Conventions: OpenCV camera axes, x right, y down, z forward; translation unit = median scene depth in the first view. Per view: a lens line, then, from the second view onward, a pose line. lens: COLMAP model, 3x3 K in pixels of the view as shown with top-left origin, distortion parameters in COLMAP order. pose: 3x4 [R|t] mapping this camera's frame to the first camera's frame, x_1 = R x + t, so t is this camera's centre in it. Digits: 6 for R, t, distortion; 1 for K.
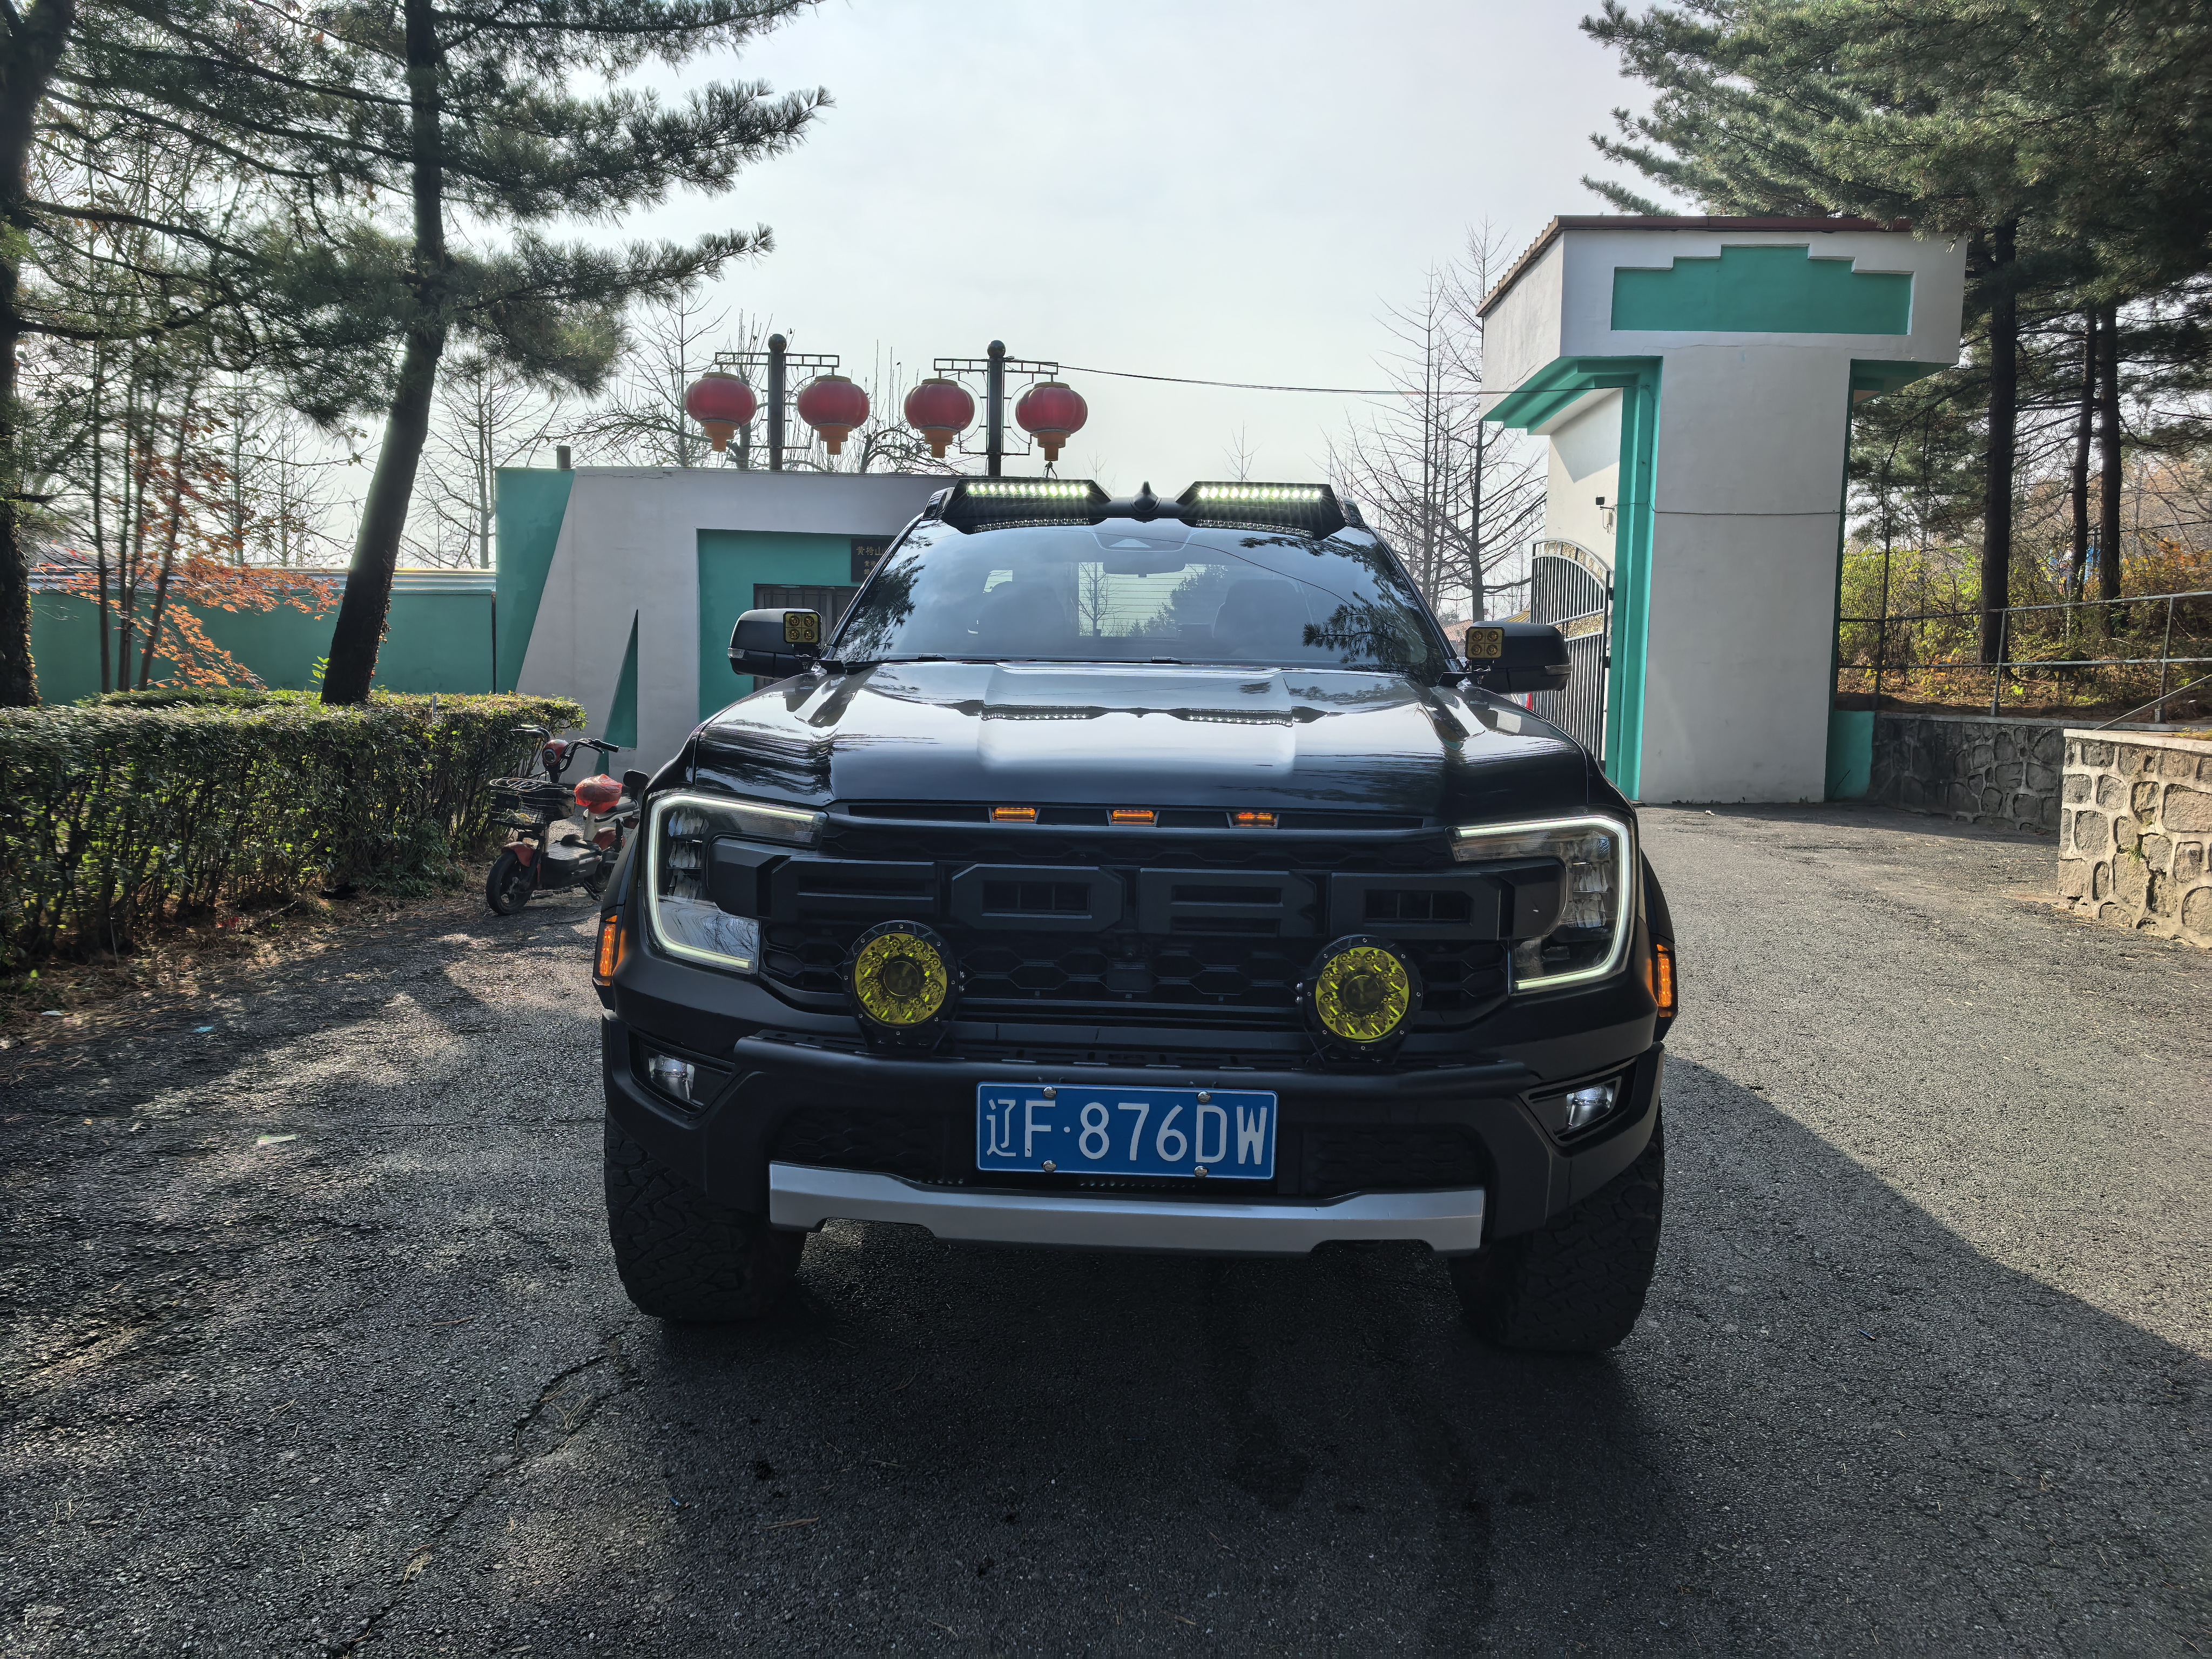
lens RADIAL K [[1574.7, 0, 1072.7], [0, 1574.7, 838.4], [0, 0, 1]] dist [0.037452, -0.037594]
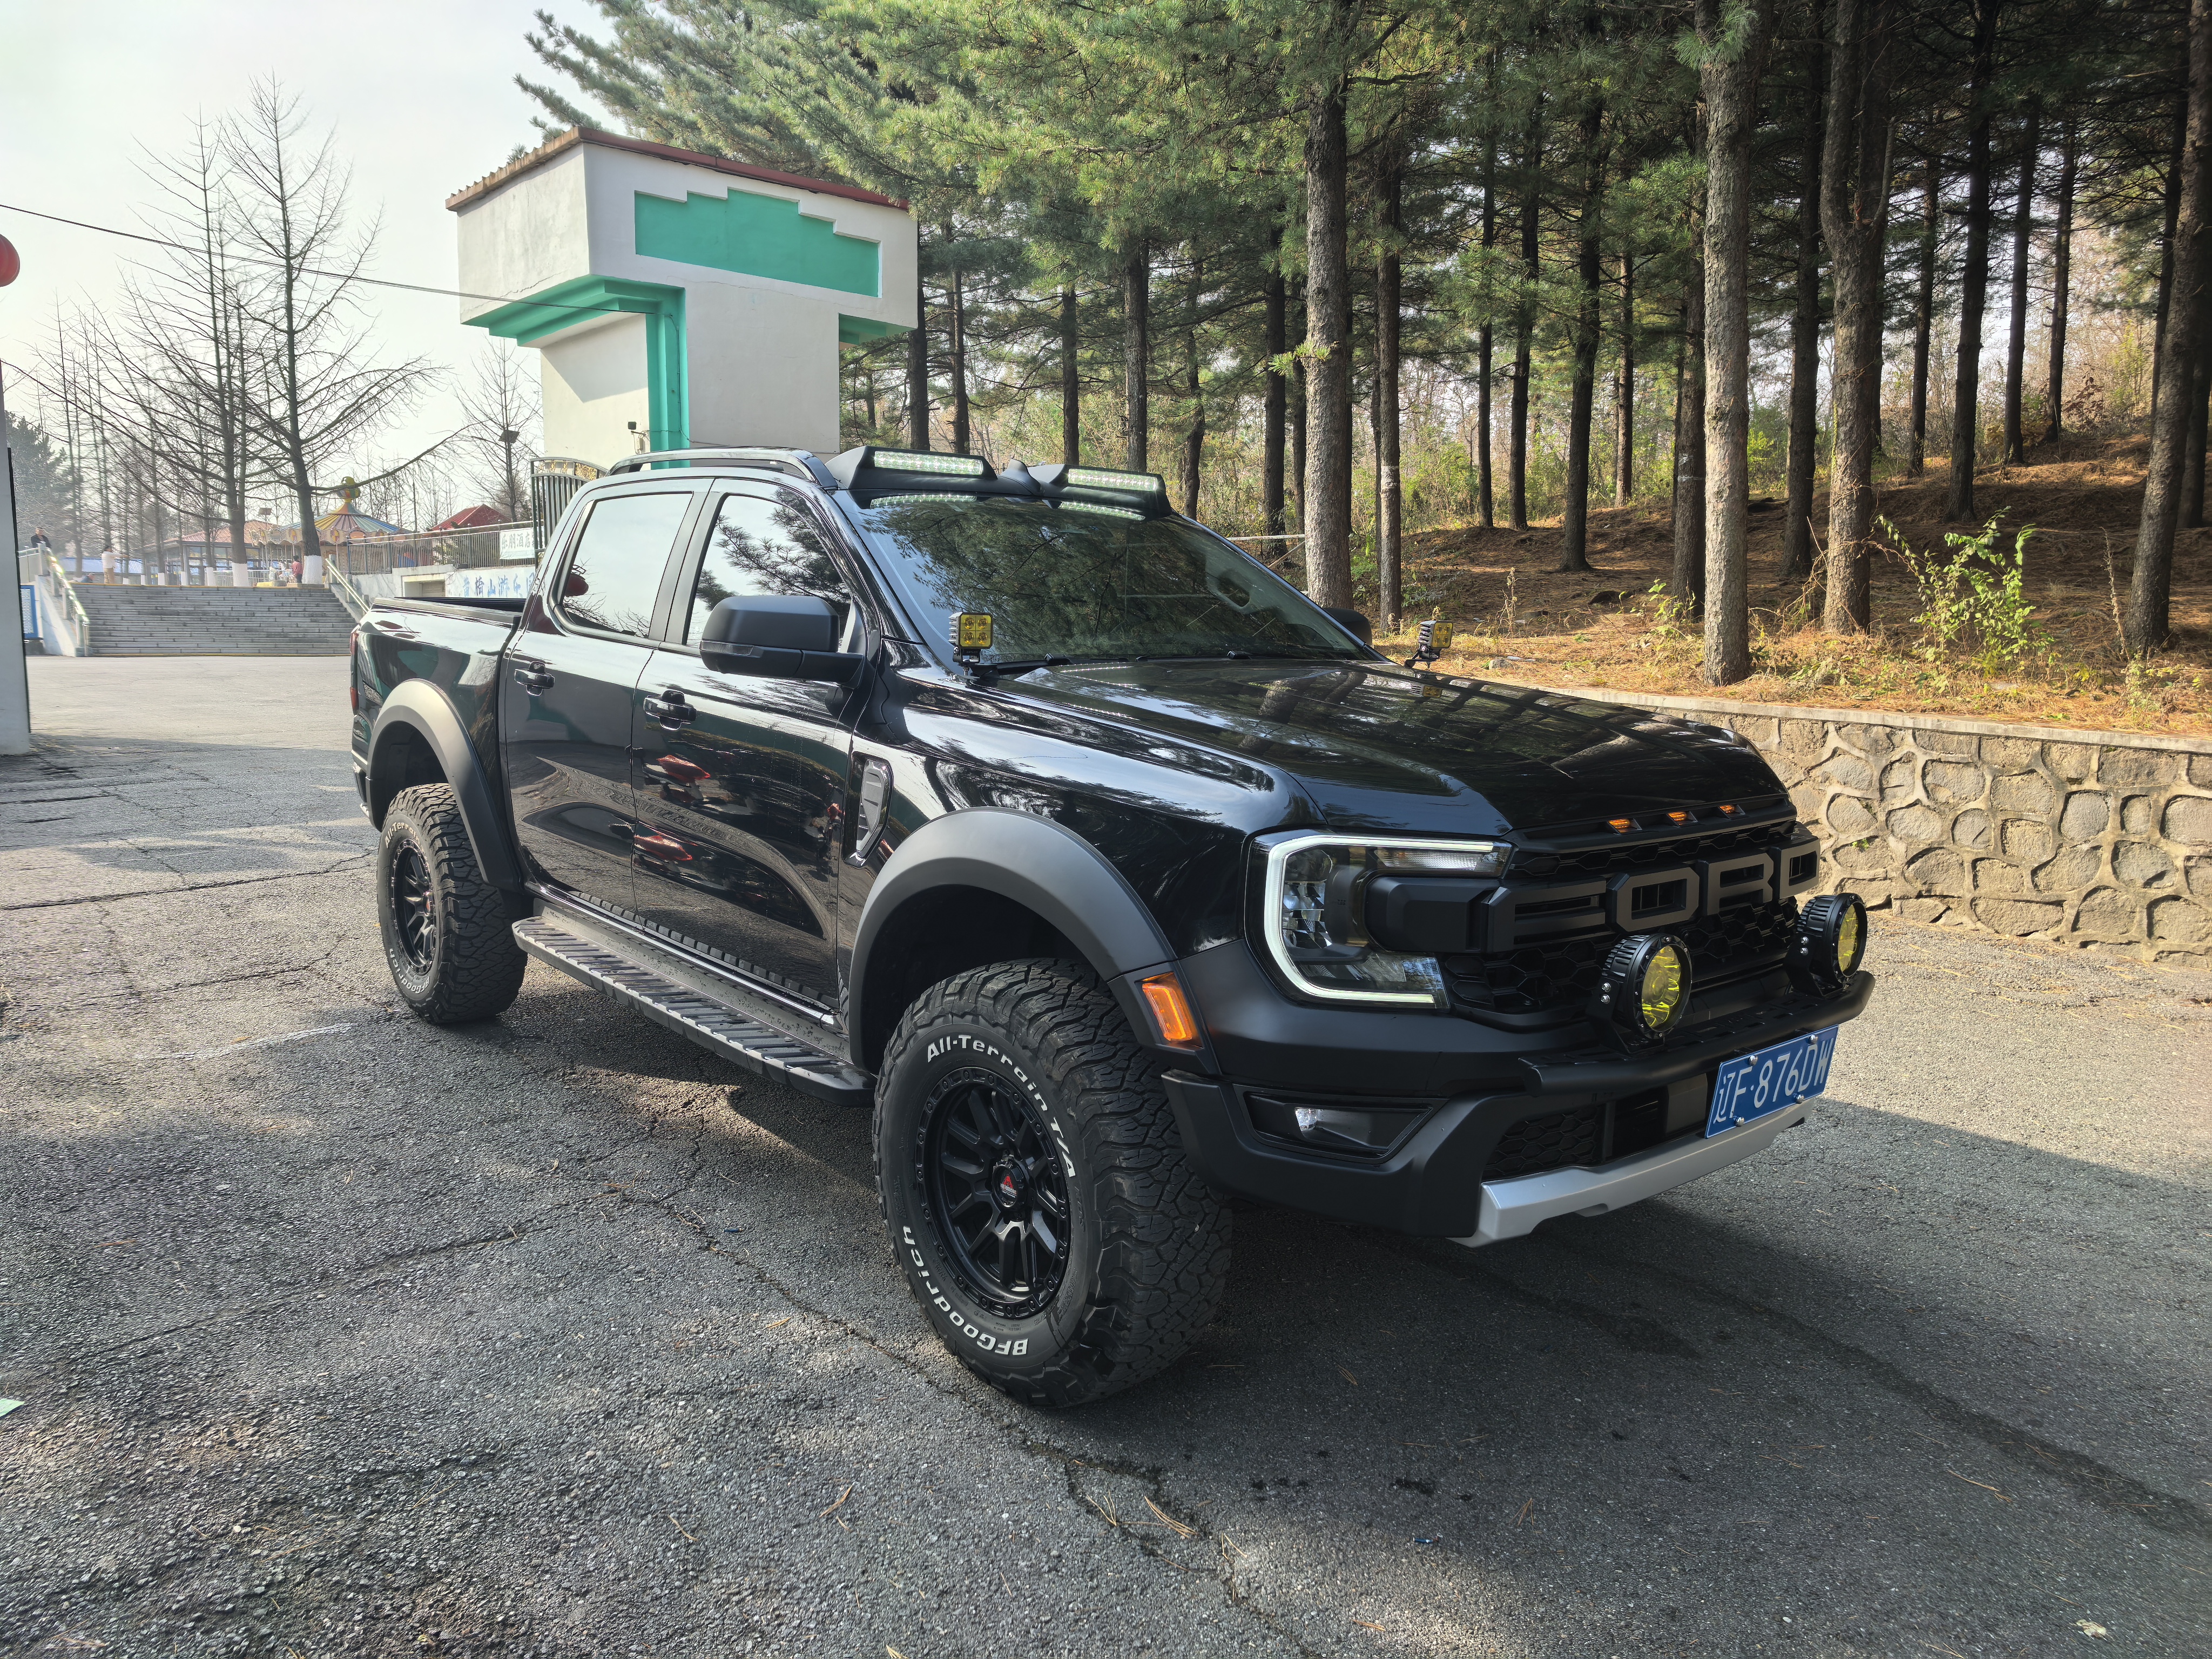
lens RADIAL K [[1574.7, 0, 1072.7], [0, 1574.7, 838.4], [0, 0, 1]] dist [0.037452, -0.037594]
pose [[0.740417, -0.103989, 0.664055, -0.280190], [0.065053, 0.994408, 0.083187, -0.032850], [-0.668992, -0.018394, 0.743042, 0.111017]]
